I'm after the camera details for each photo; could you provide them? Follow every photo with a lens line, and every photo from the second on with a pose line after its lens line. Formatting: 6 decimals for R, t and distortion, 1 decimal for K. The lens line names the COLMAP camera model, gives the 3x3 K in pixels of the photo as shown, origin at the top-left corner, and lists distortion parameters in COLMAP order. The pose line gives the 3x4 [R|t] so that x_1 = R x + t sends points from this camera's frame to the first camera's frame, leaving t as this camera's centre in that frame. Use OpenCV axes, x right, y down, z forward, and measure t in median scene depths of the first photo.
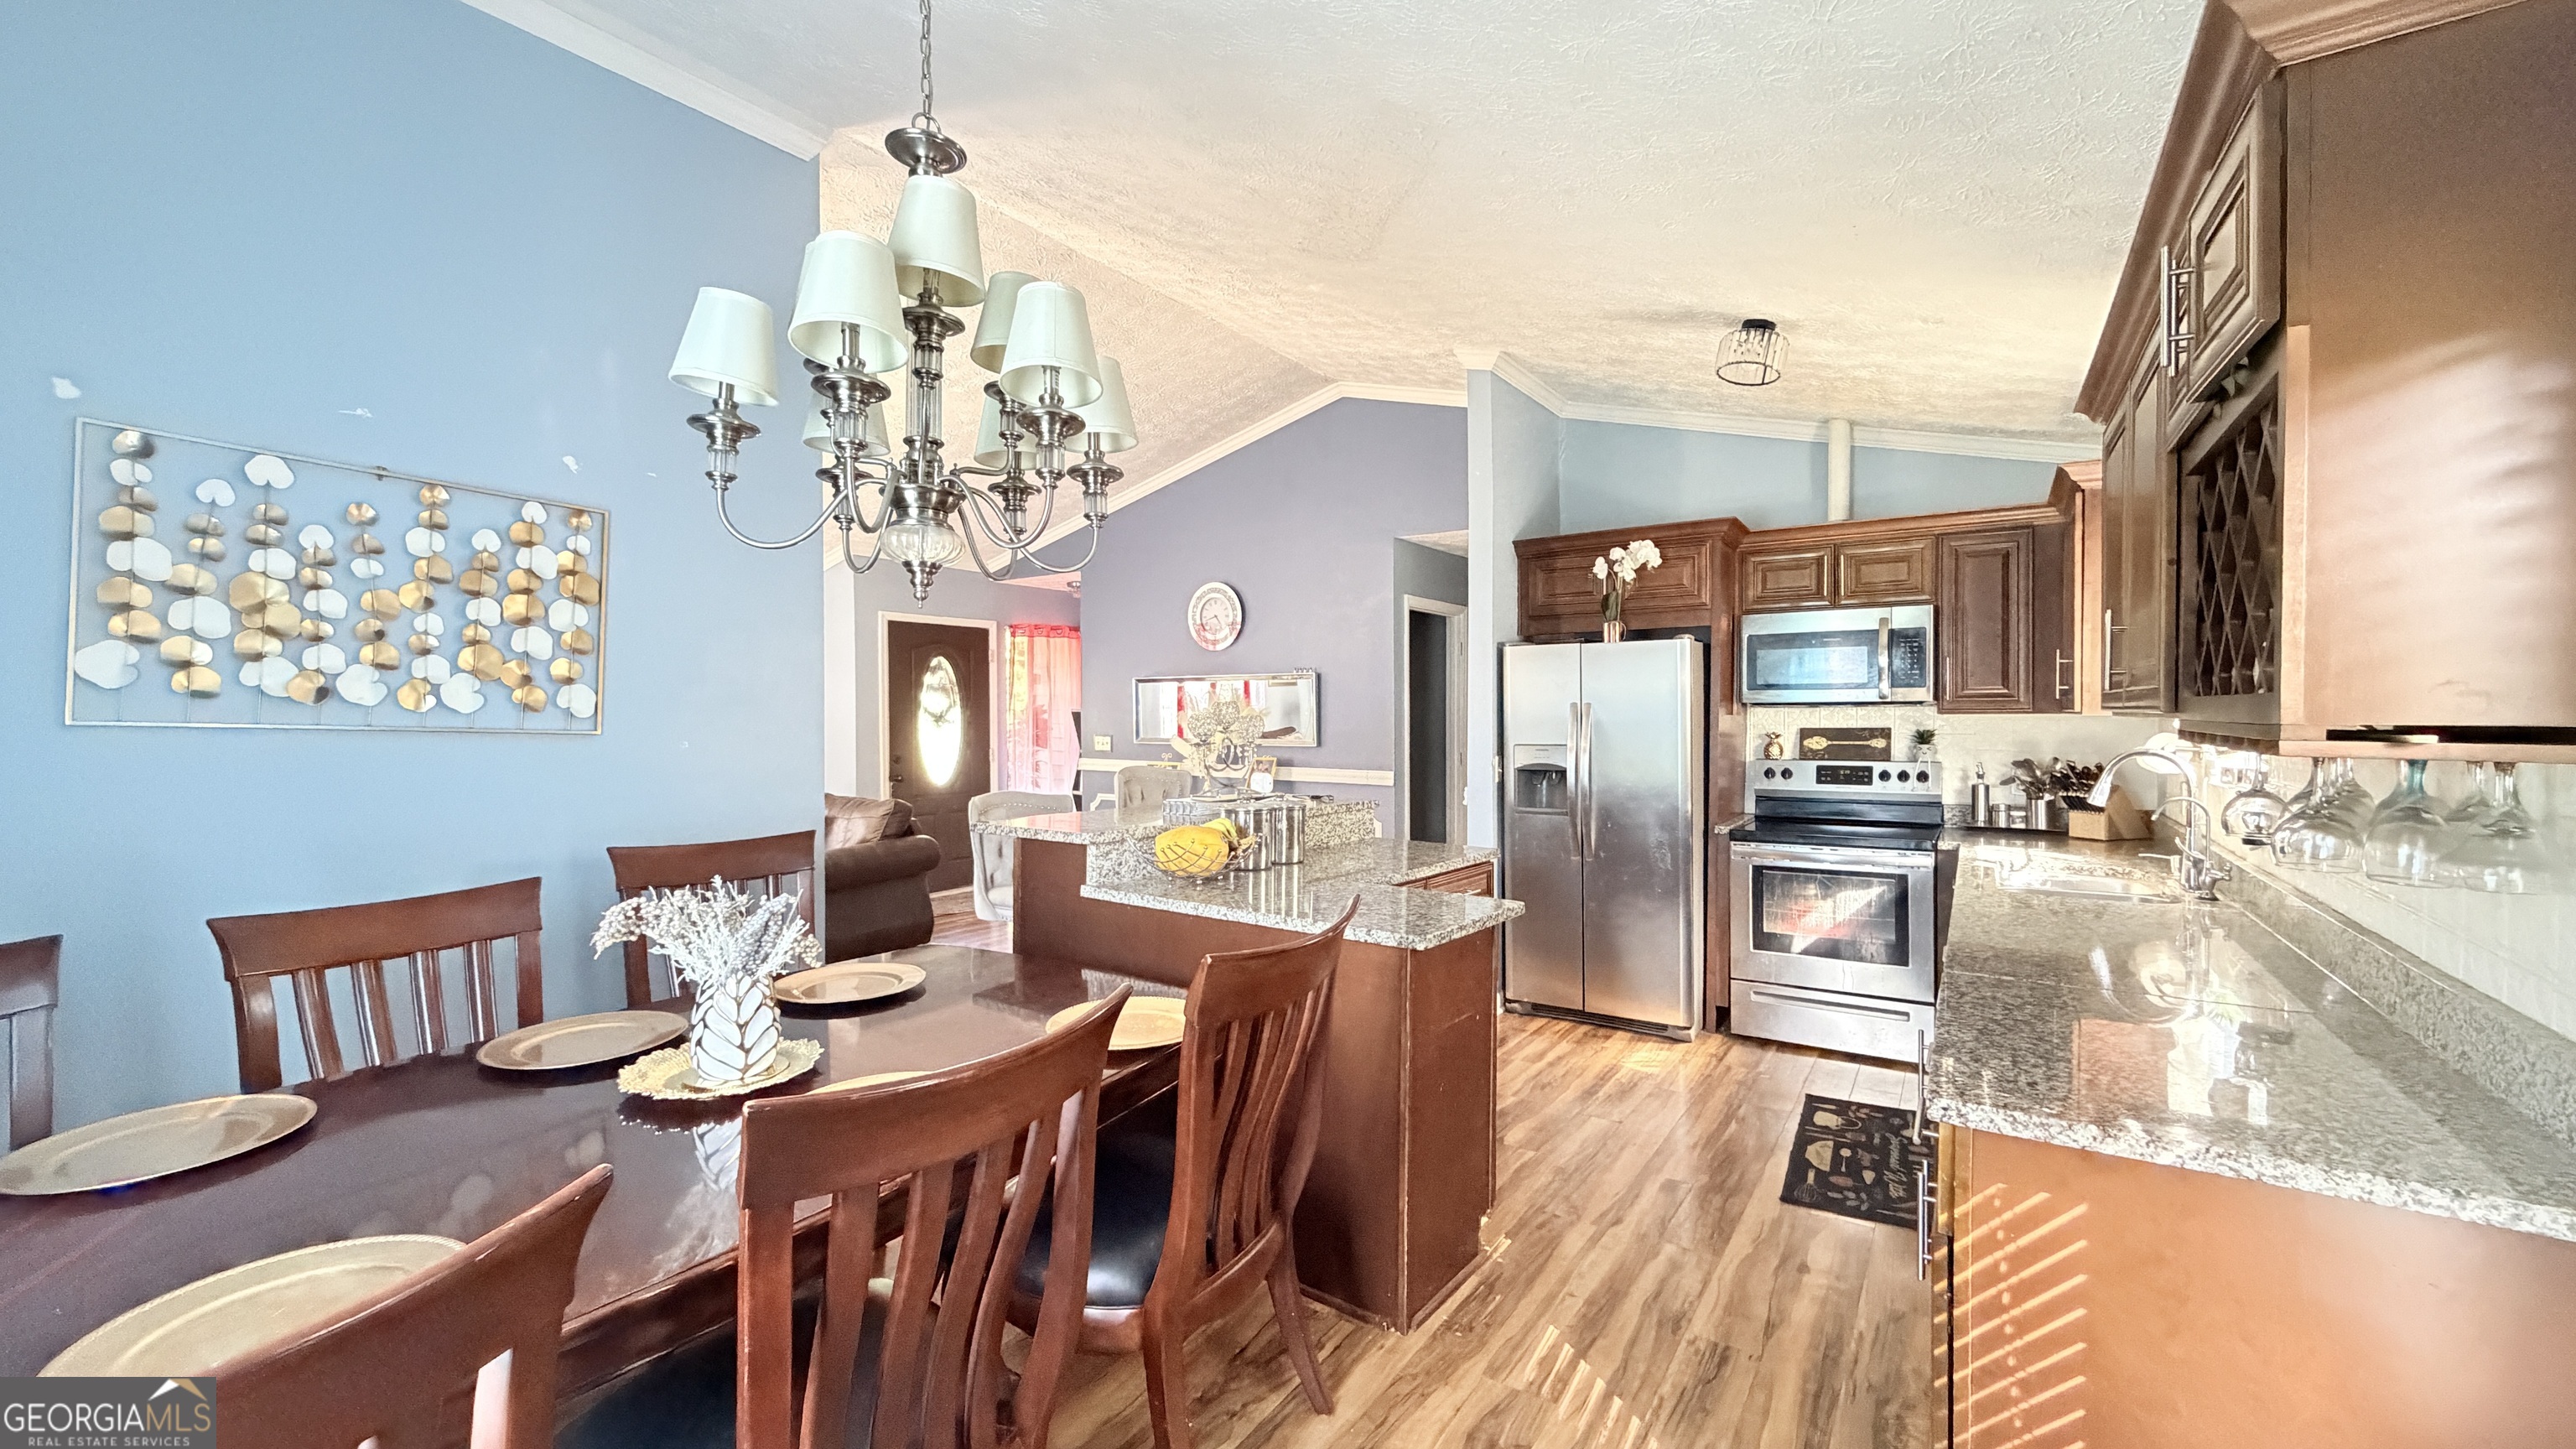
lens RADIAL K [[1024.2, 0, 1281.0], [0, 1024.2, 722.7], [0, 0, 1]] dist [0.002340, -0.000061]
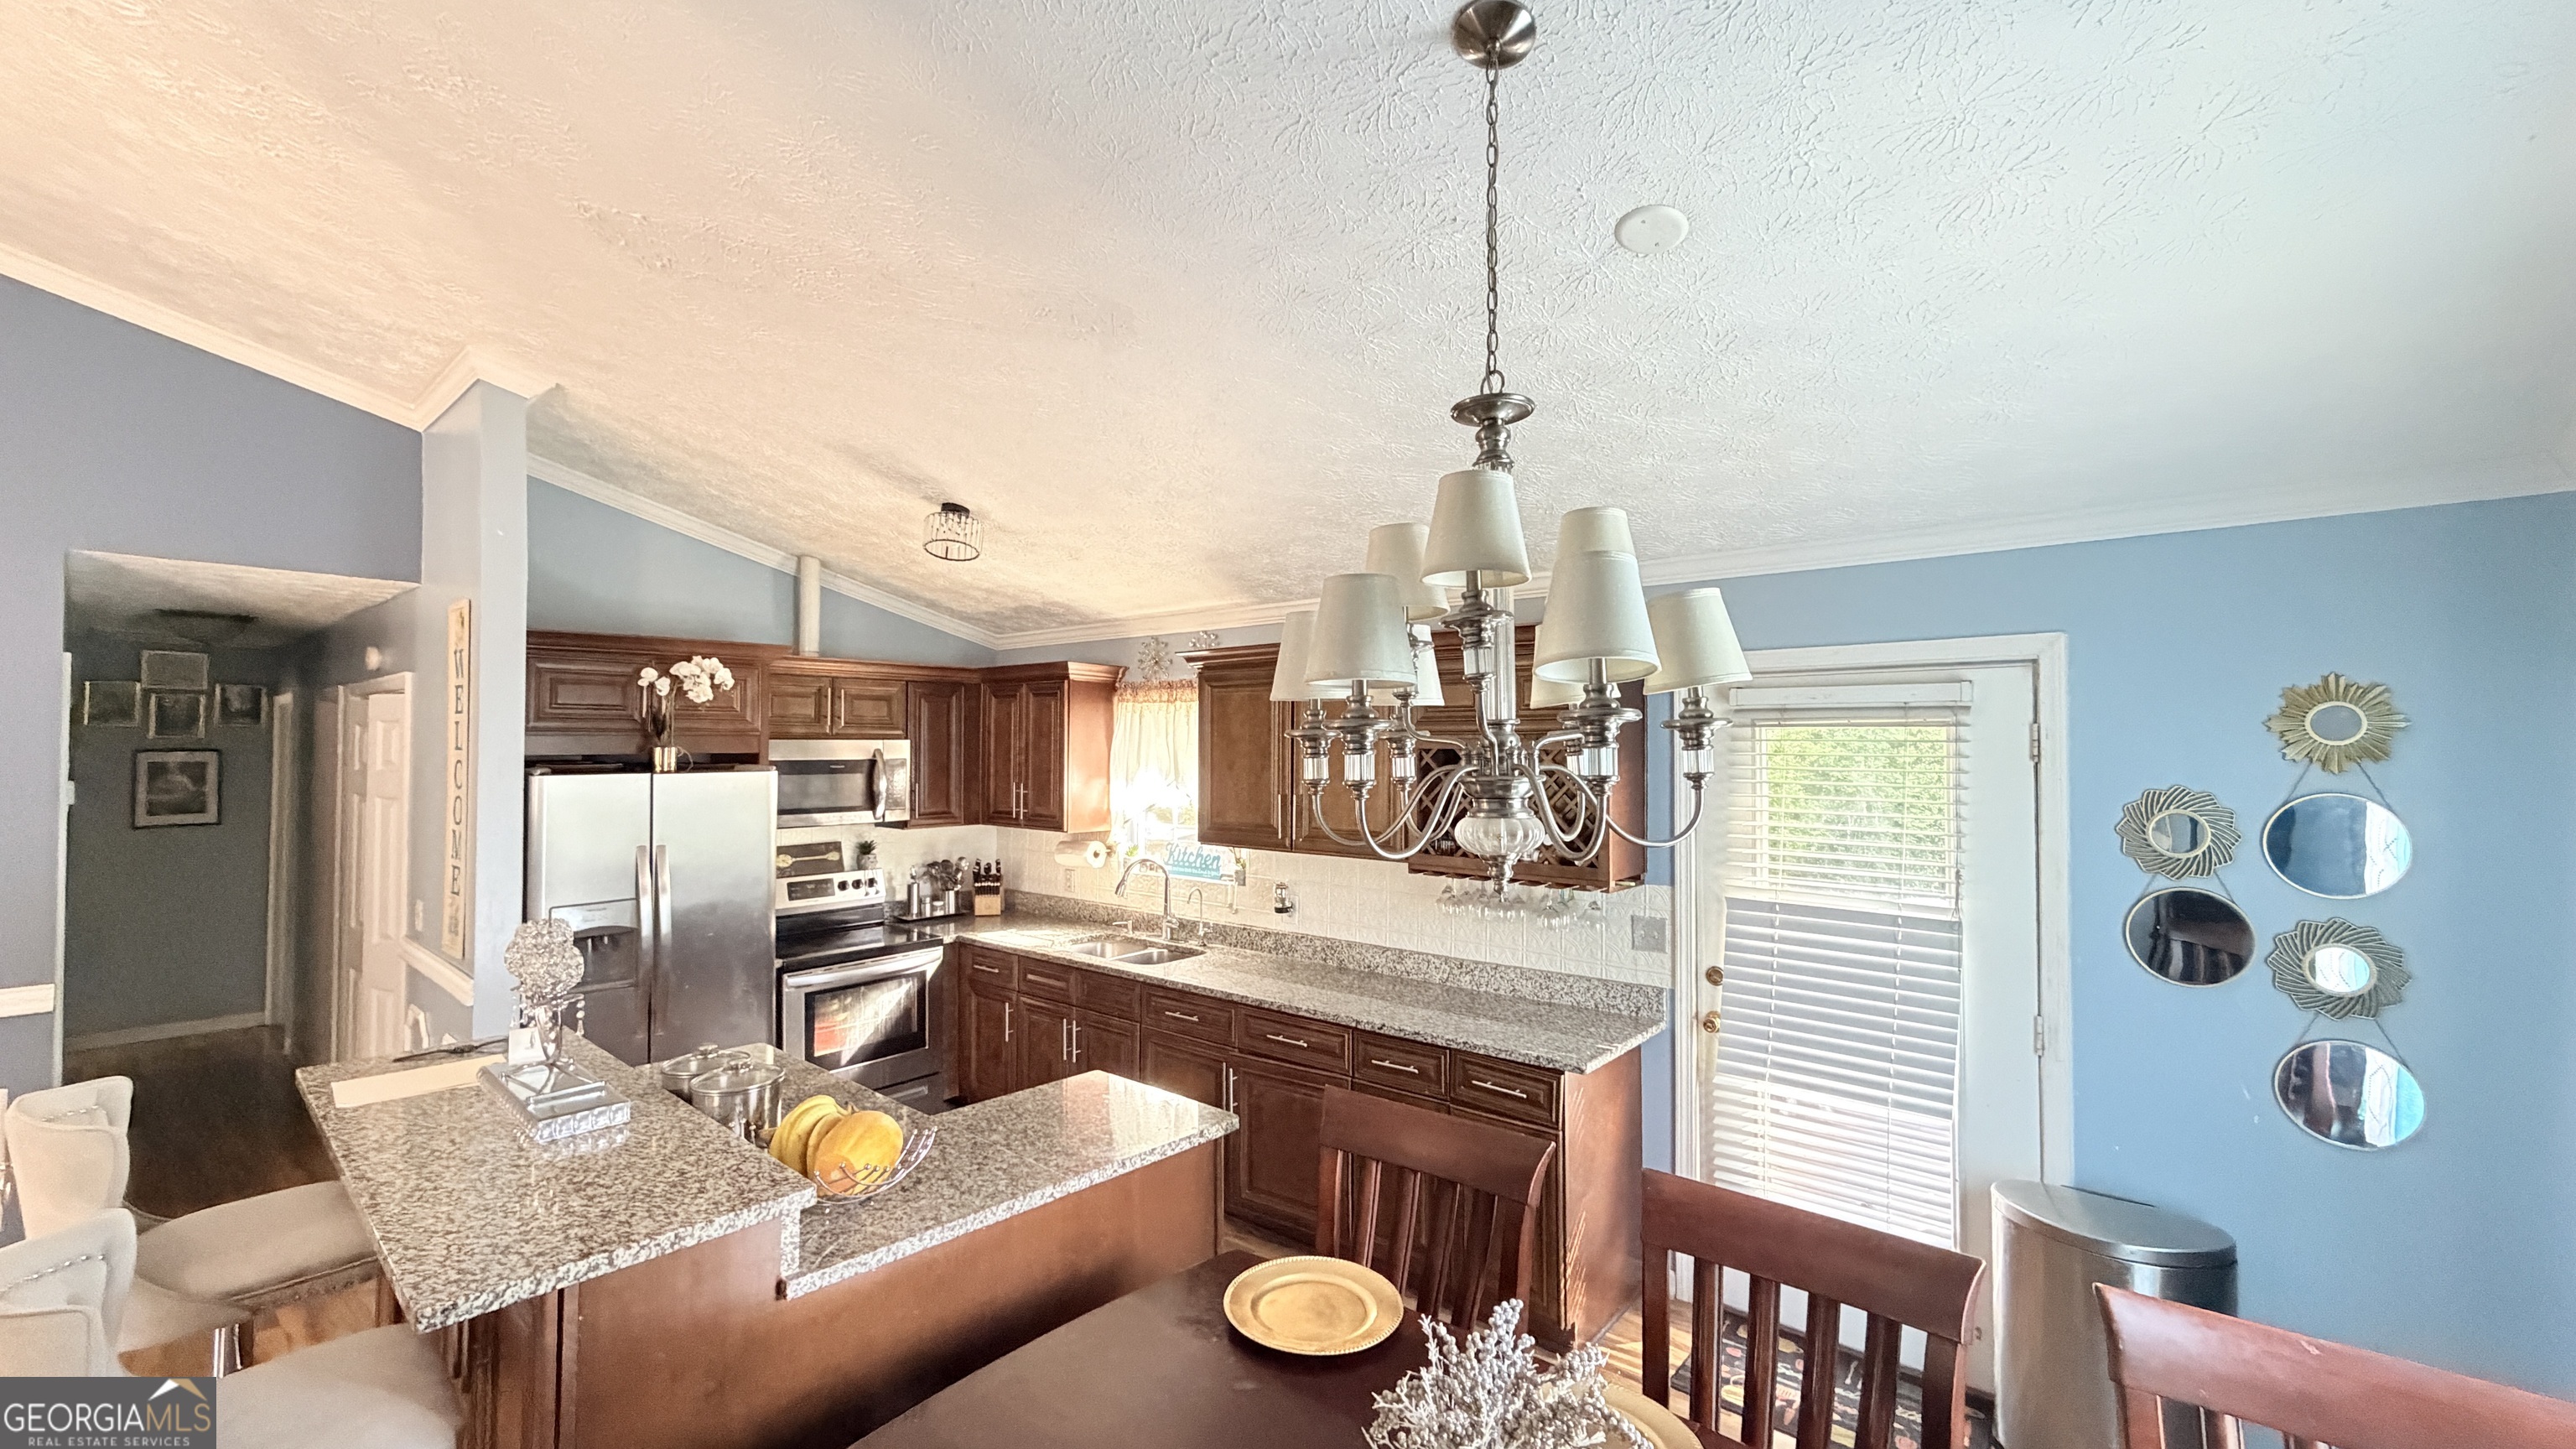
lens RADIAL K [[1024.2, 0, 1284.8], [0, 1024.2, 723.2], [0, 0, 1]] dist [0.002340, -0.000061]
pose [[0.099626, 0.023580, 0.994745, -0.483466], [0.000085, 0.999719, -0.023707, -0.099437], [-0.995025, 0.002447, 0.099596, 0.411657]]
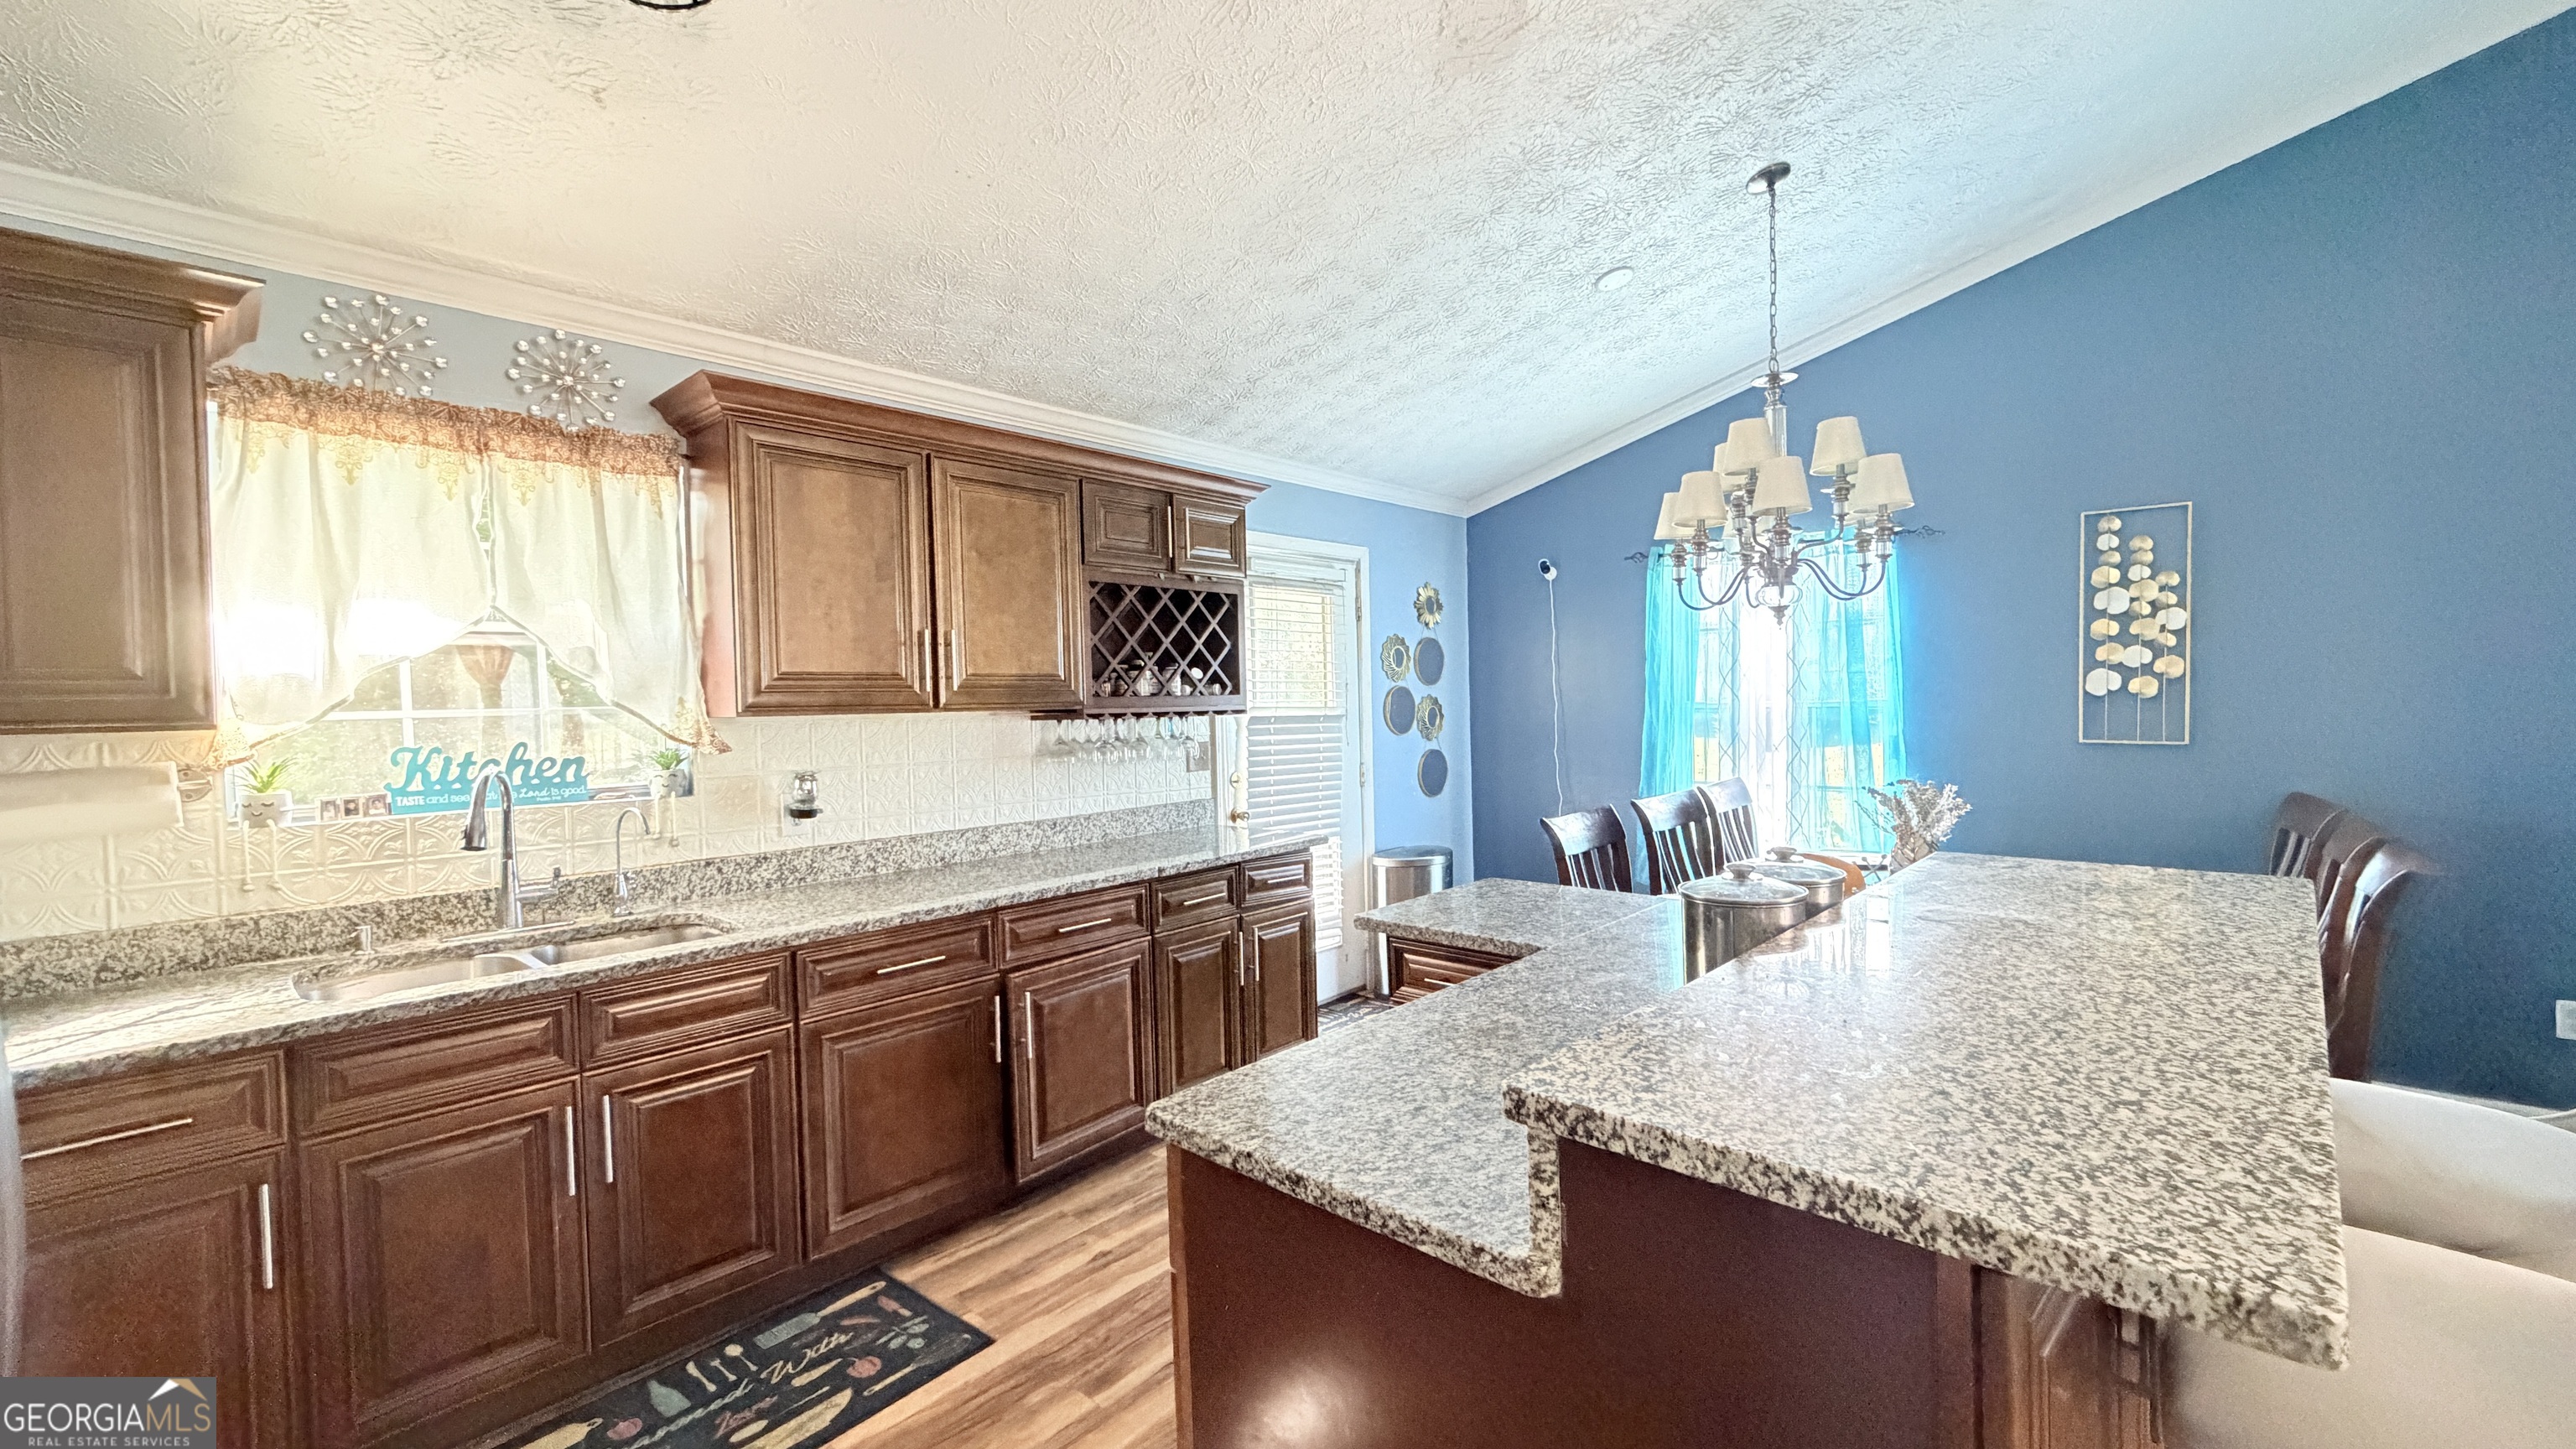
lens RADIAL K [[1024.2, 0, 1276.2], [0, 1024.2, 725.9], [0, 0, 1]] dist [0.002340, -0.000061]
pose [[-0.987843, 0.021669, 0.153937, 0.093700], [0.025709, 0.999374, 0.024307, -0.008805], [-0.153314, 0.027969, -0.987782, 1.097817]]
